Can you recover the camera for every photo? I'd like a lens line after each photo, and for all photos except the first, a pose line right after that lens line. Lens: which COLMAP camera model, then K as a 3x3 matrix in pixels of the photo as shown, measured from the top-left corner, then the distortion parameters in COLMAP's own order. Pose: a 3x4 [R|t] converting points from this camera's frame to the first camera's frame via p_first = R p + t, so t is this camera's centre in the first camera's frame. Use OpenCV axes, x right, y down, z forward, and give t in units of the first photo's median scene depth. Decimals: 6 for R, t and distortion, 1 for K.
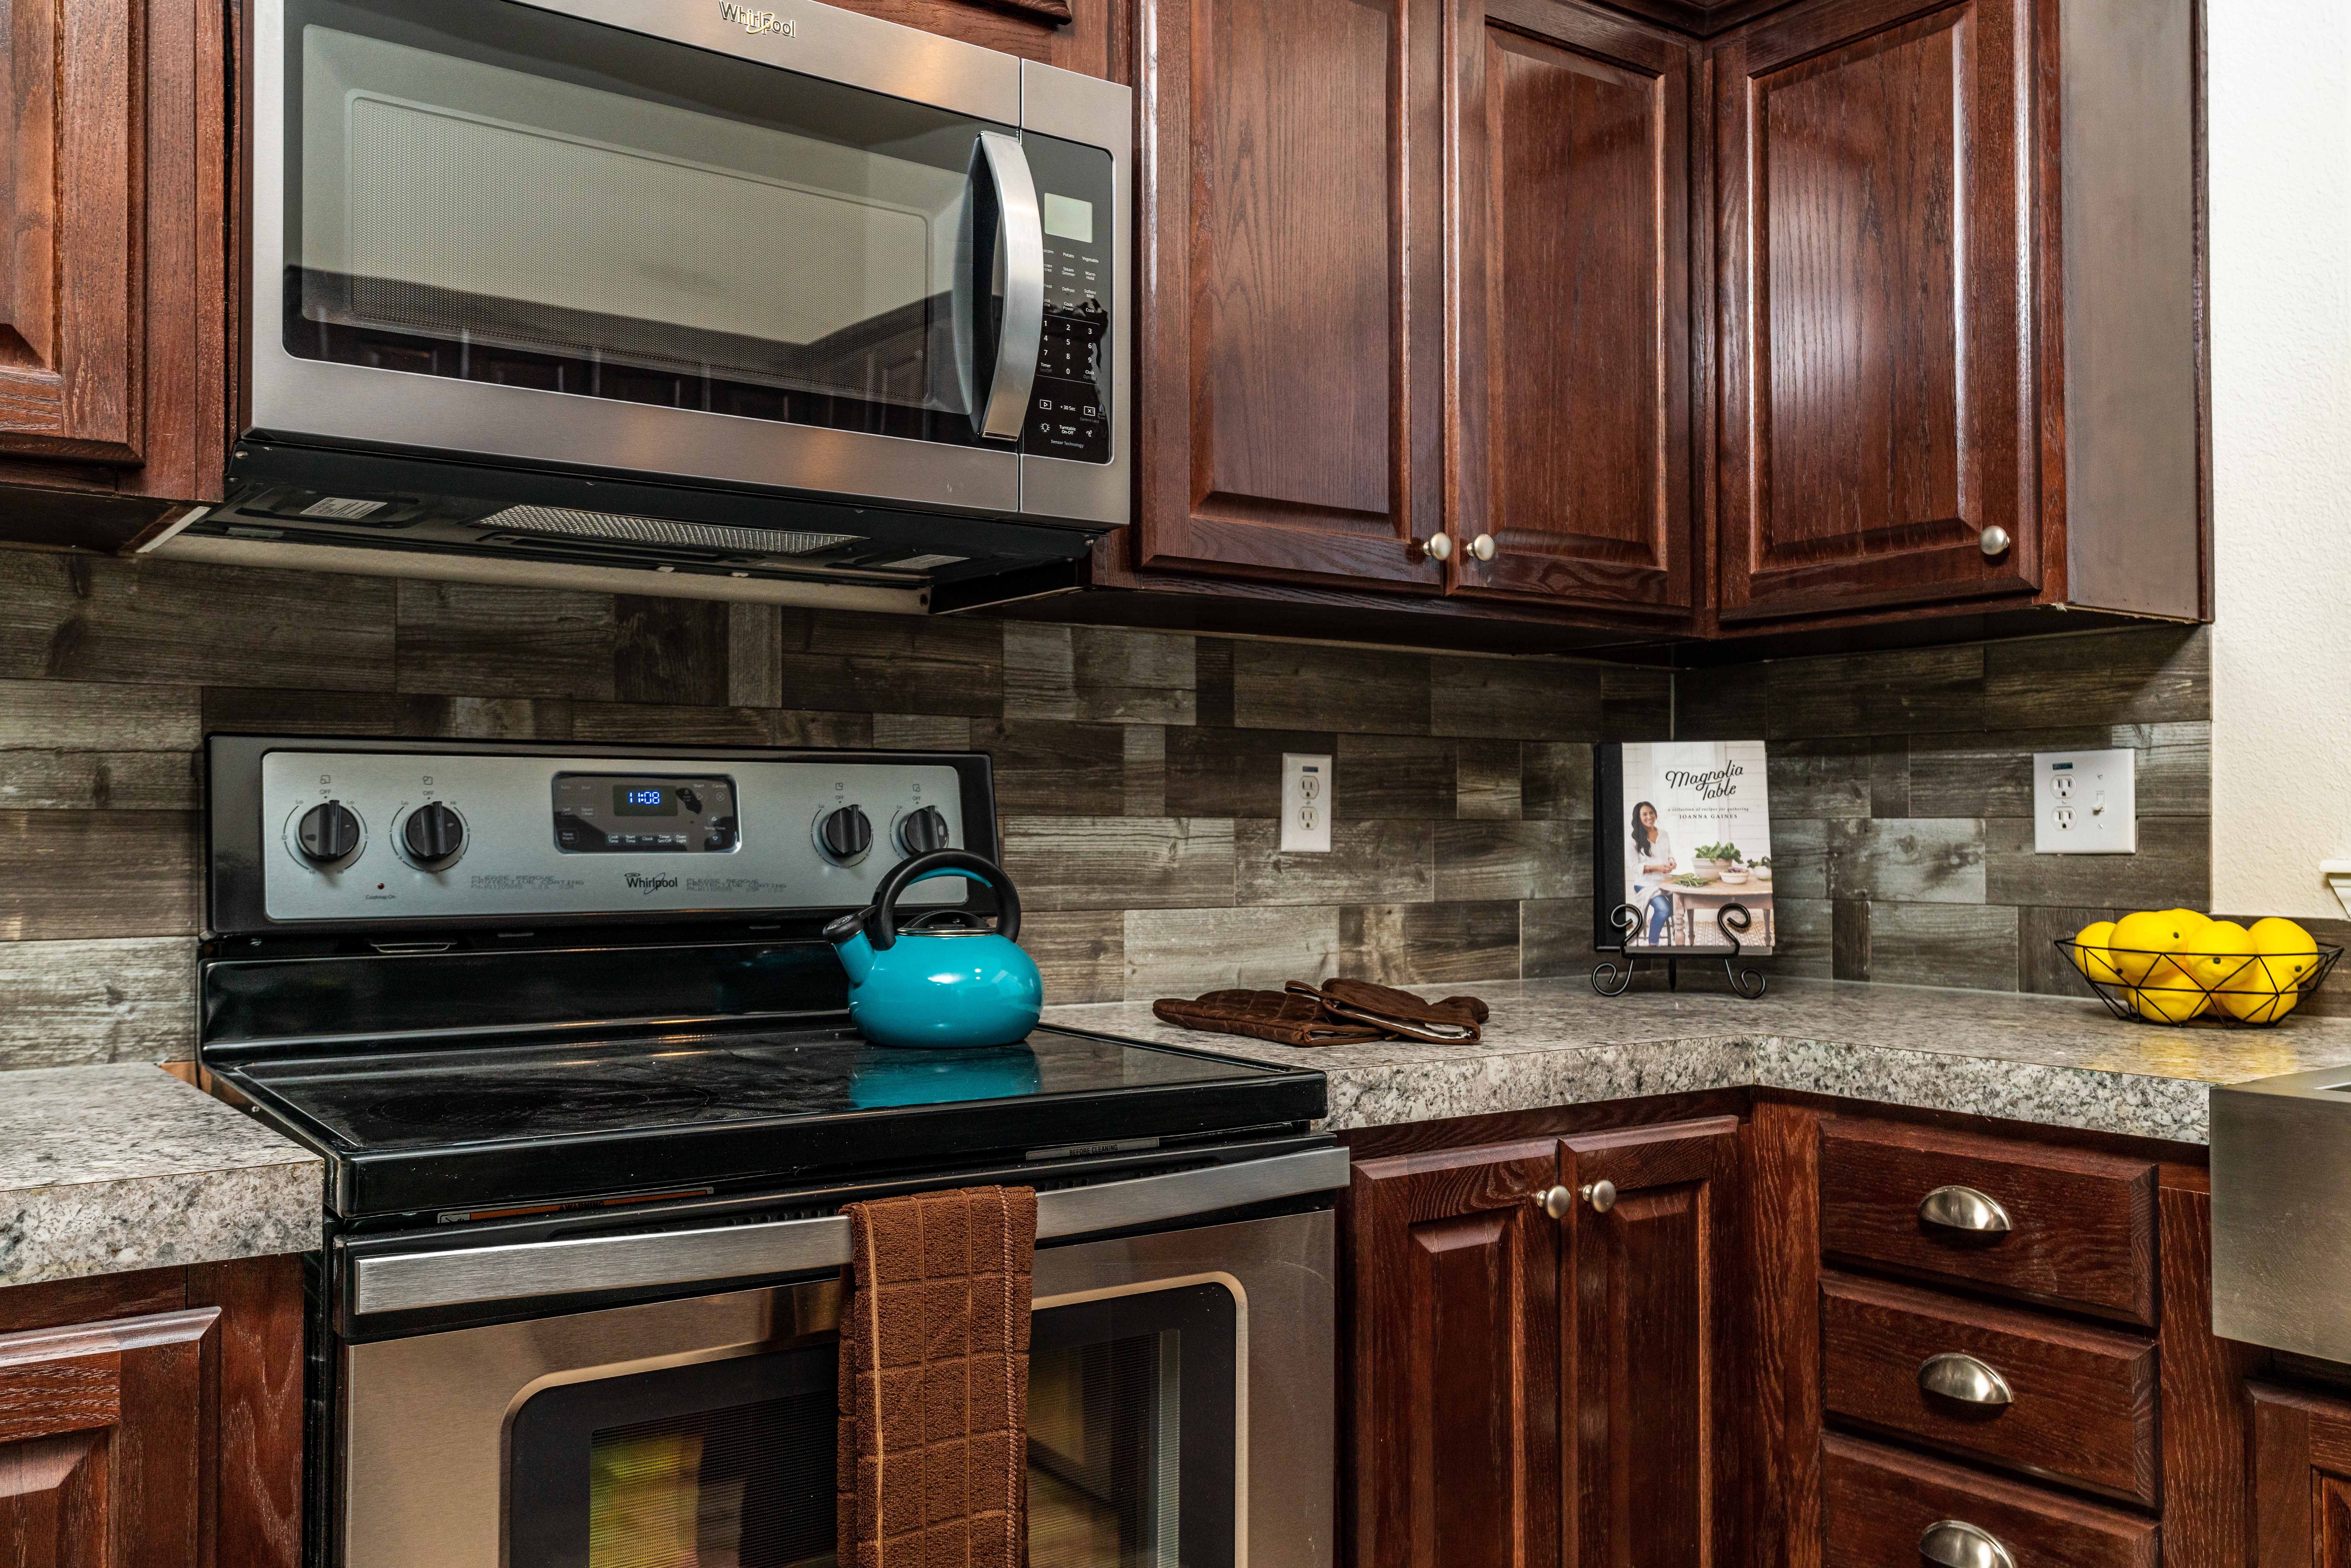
lens RADIAL K [[1913.9, 0, 1175.5], [0, 1913.9, 784.0], [0, 0, 1]] dist [0.027276, 0.003747]
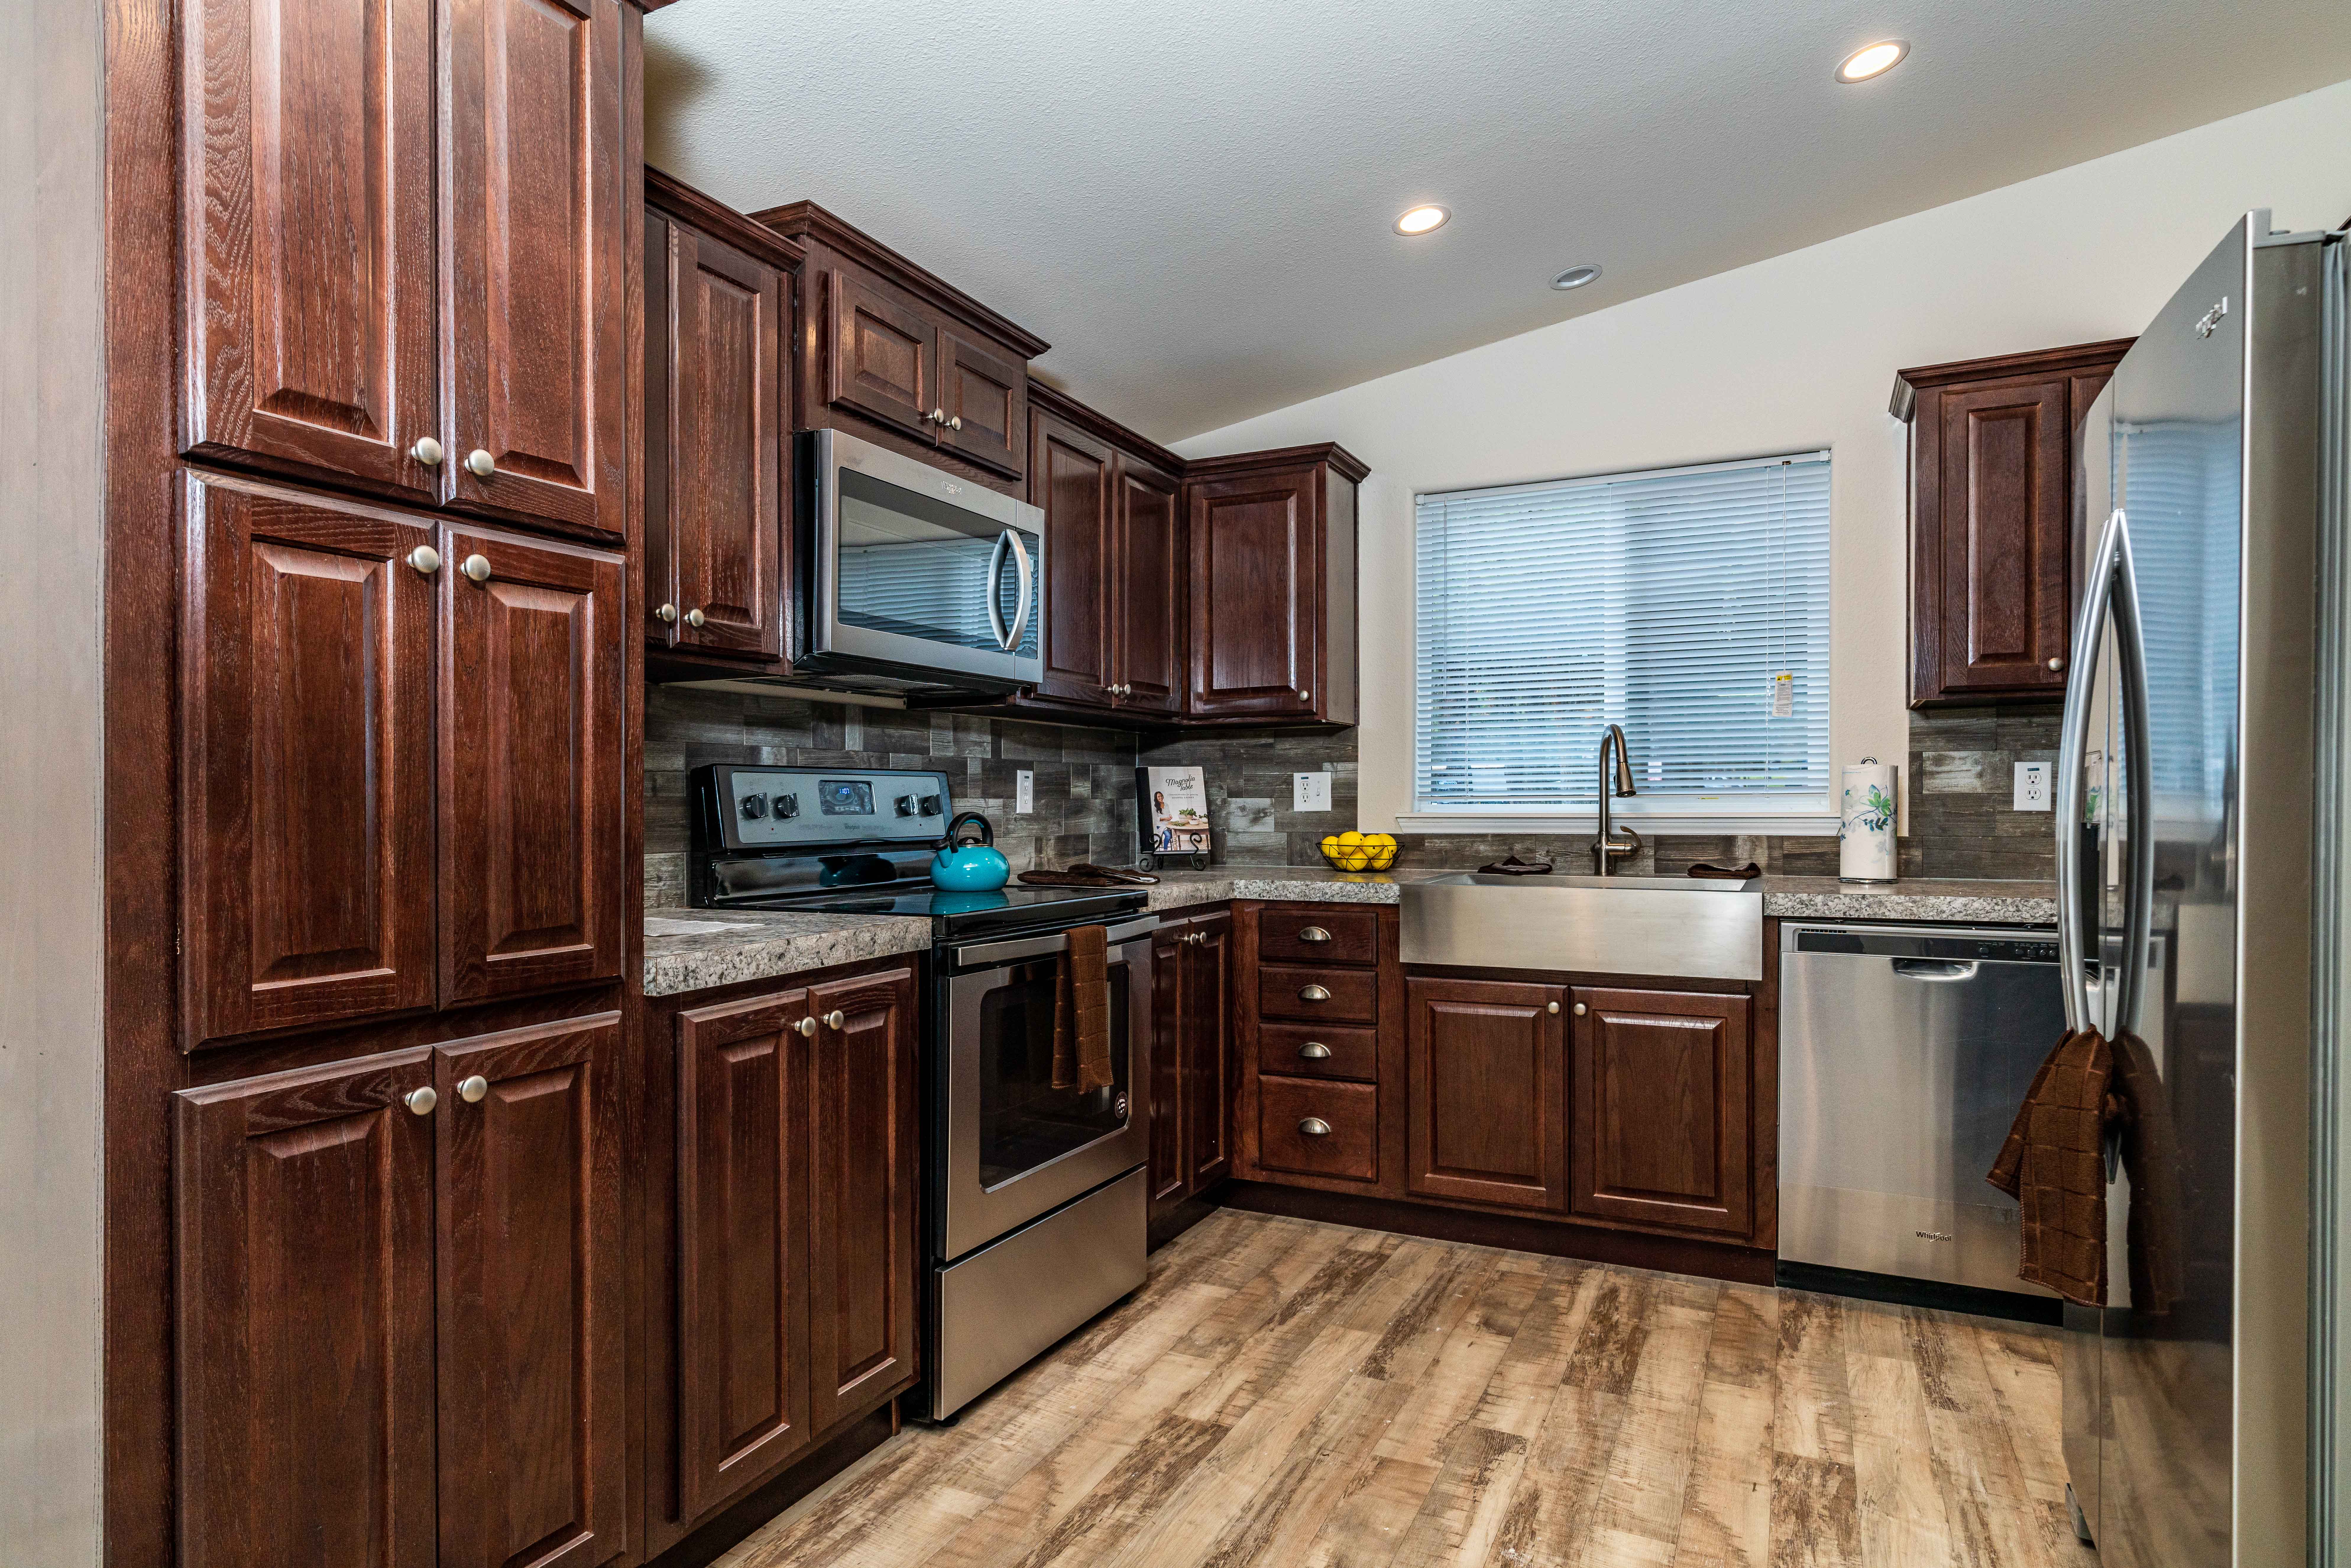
lens RADIAL K [[1307.5, 0, 1175.5], [0, 1307.5, 784.0], [0, 0, 1]] dist [-0.001773, -0.000169]
pose [[0.878612, 0.003187, 0.477525, -0.597305], [-0.007995, 0.999936, 0.008037, -0.015460], [-0.477469, -0.010879, 0.878581, -0.520034]]
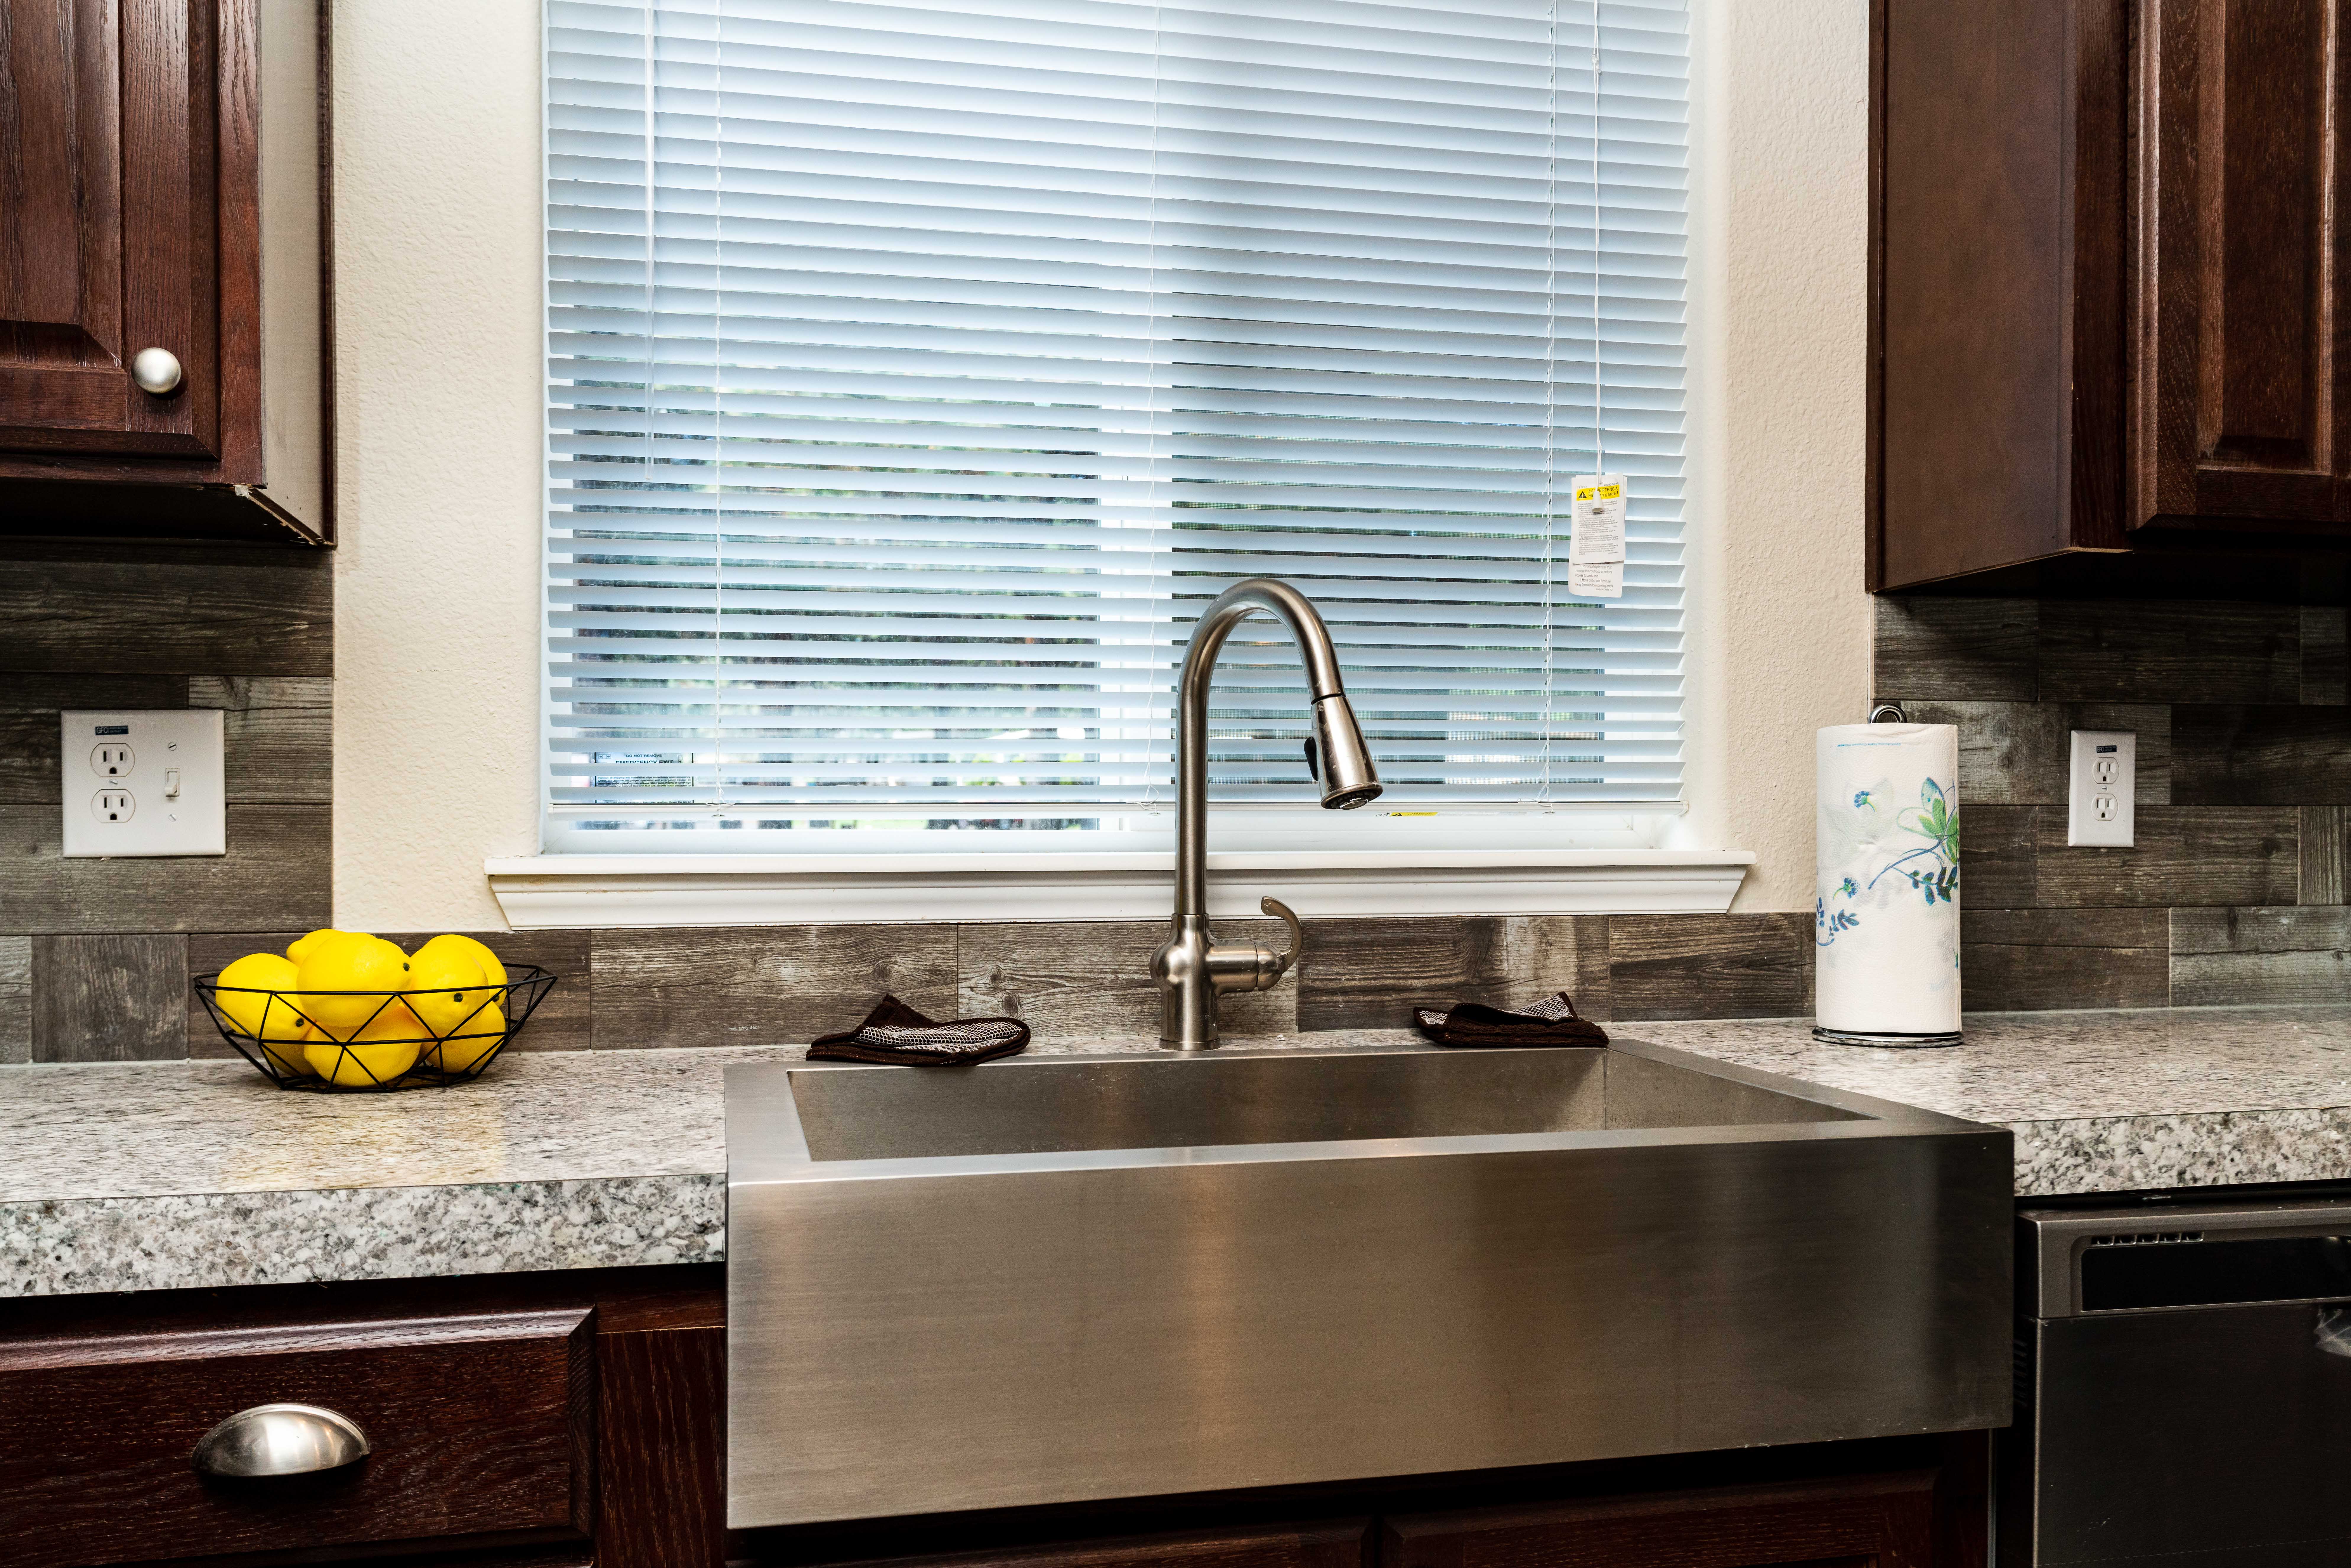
lens RADIAL K [[1955.3, 0, 1178.5], [0, 1955.3, 846.6], [0, 0, 1]] dist [0.010401, 0.004098]
pose [[0.387319, -0.011245, 0.921877, -0.045603], [-0.021687, 0.999538, 0.021304, 0.010339], [-0.921691, -0.028244, 0.386896, 0.418824]]
